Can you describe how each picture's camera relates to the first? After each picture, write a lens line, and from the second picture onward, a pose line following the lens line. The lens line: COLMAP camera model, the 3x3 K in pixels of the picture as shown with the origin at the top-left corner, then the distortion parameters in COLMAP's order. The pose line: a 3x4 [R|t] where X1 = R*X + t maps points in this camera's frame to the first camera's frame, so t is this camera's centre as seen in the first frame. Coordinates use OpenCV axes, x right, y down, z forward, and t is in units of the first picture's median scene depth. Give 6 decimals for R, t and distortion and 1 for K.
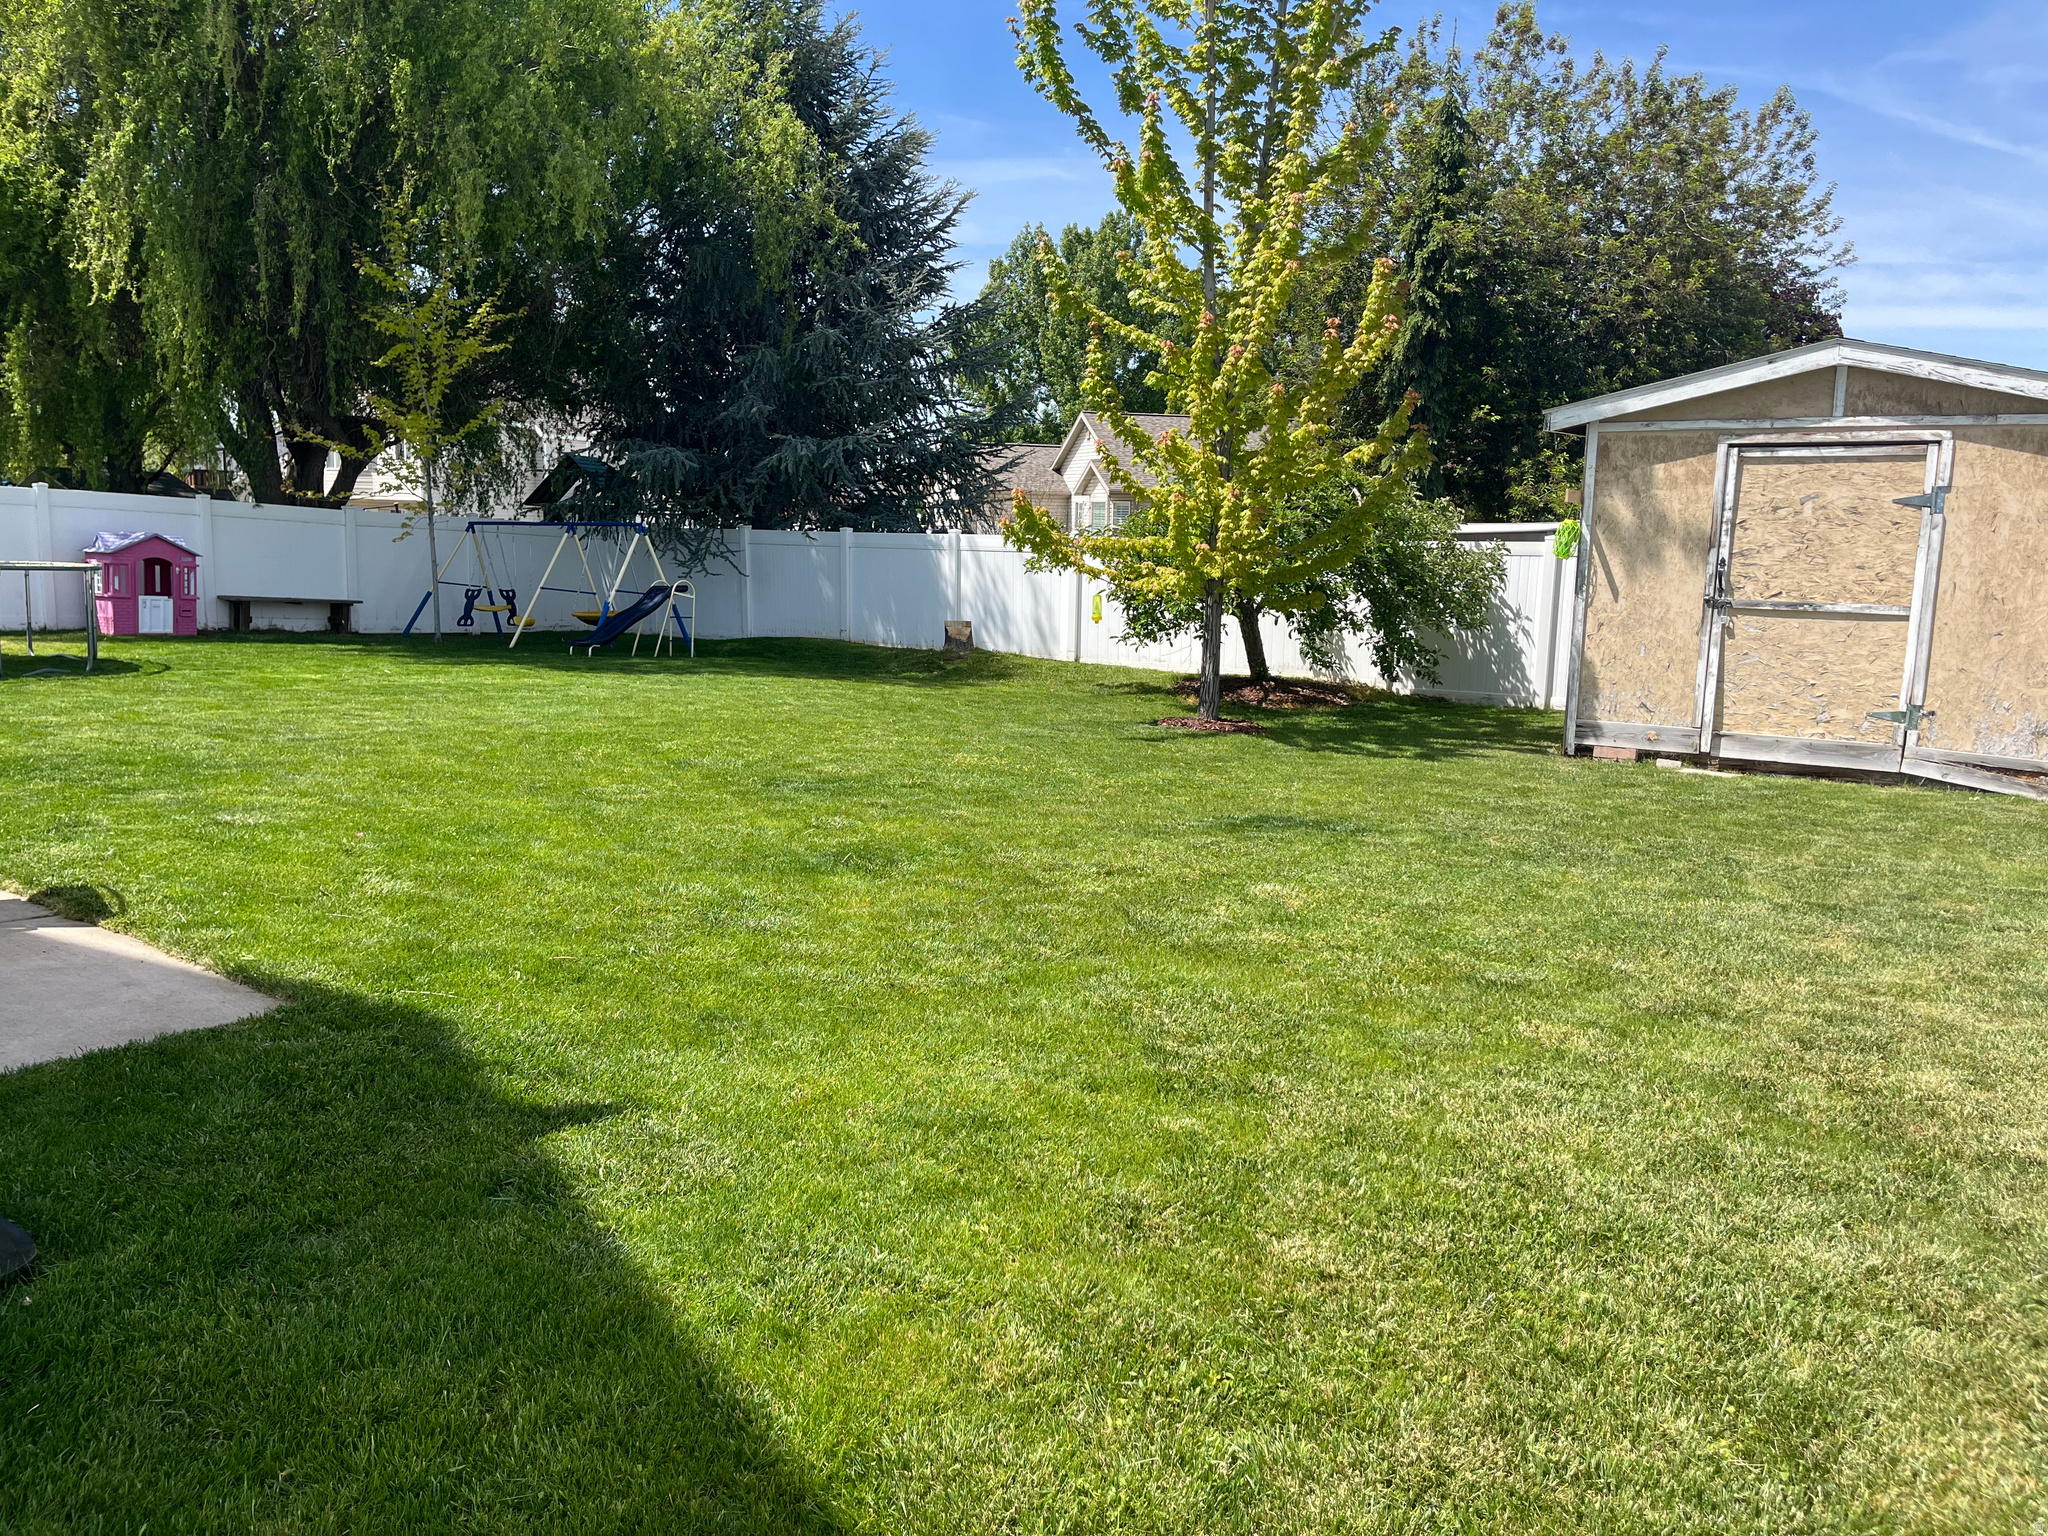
lens RADIAL K [[1547.3, 0, 1036.3], [0, 1547.3, 779.8], [0, 0, 1]] dist [0.068455, -0.095905]
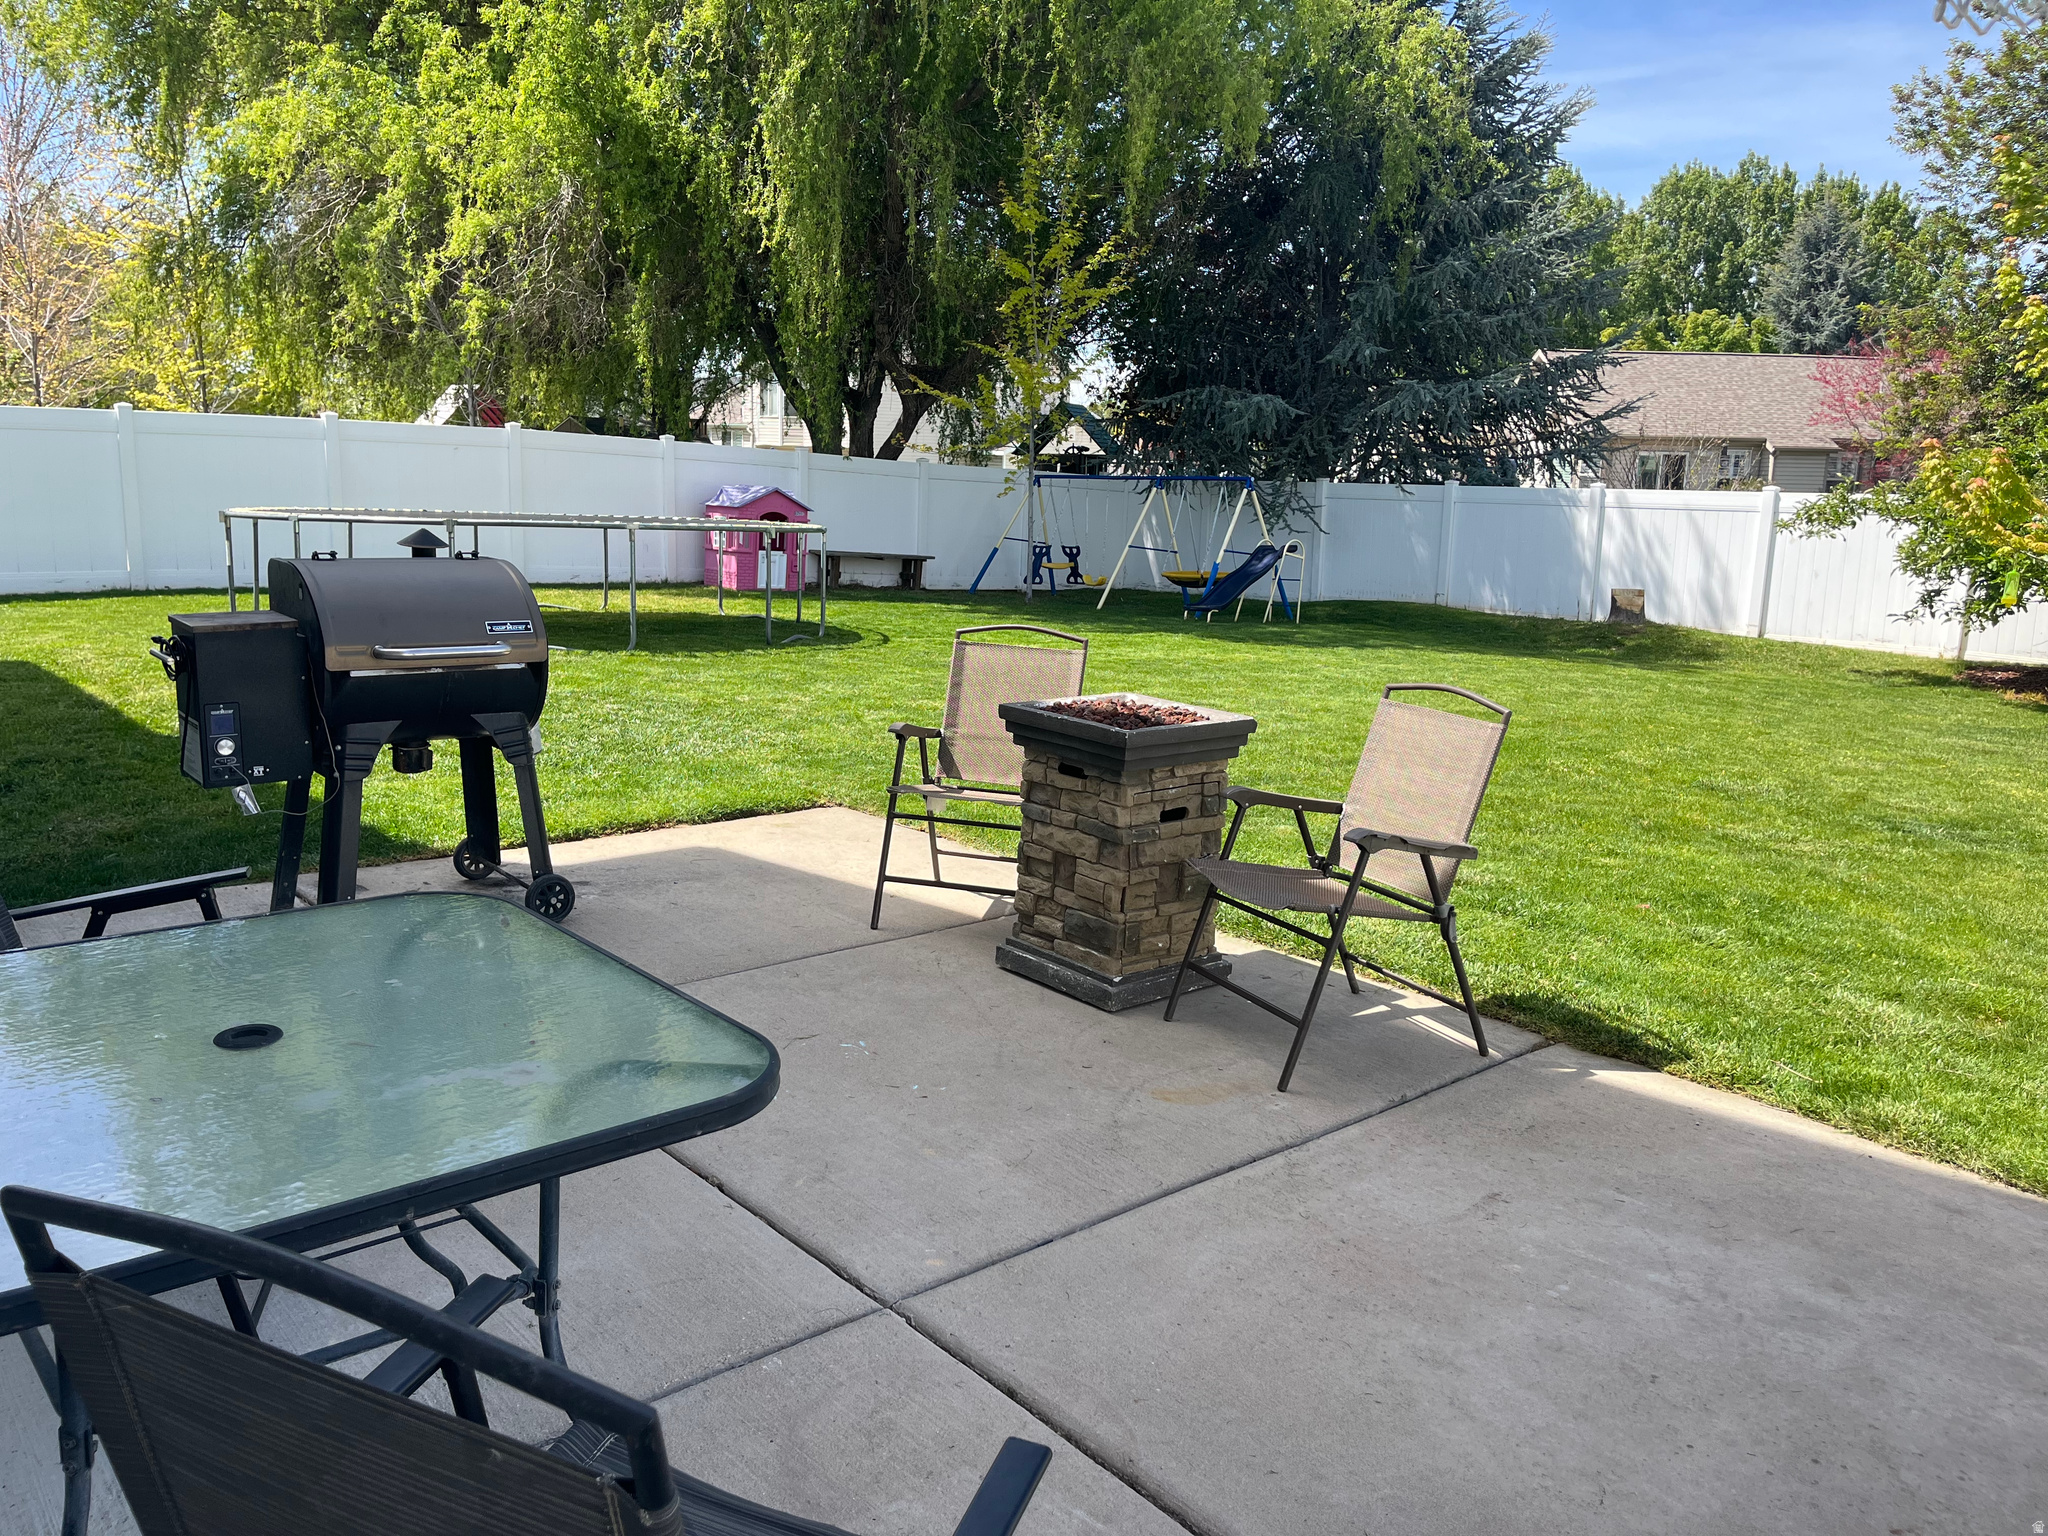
lens RADIAL K [[1547.3, 0, 1012.4], [0, 1547.3, 763.0], [0, 0, 1]] dist [0.068455, -0.095905]
pose [[0.978781, 0.042375, -0.200480, -0.201891], [-0.037402, 0.998893, 0.028527, -0.016167], [0.201467, -0.020423, 0.979282, 0.061200]]
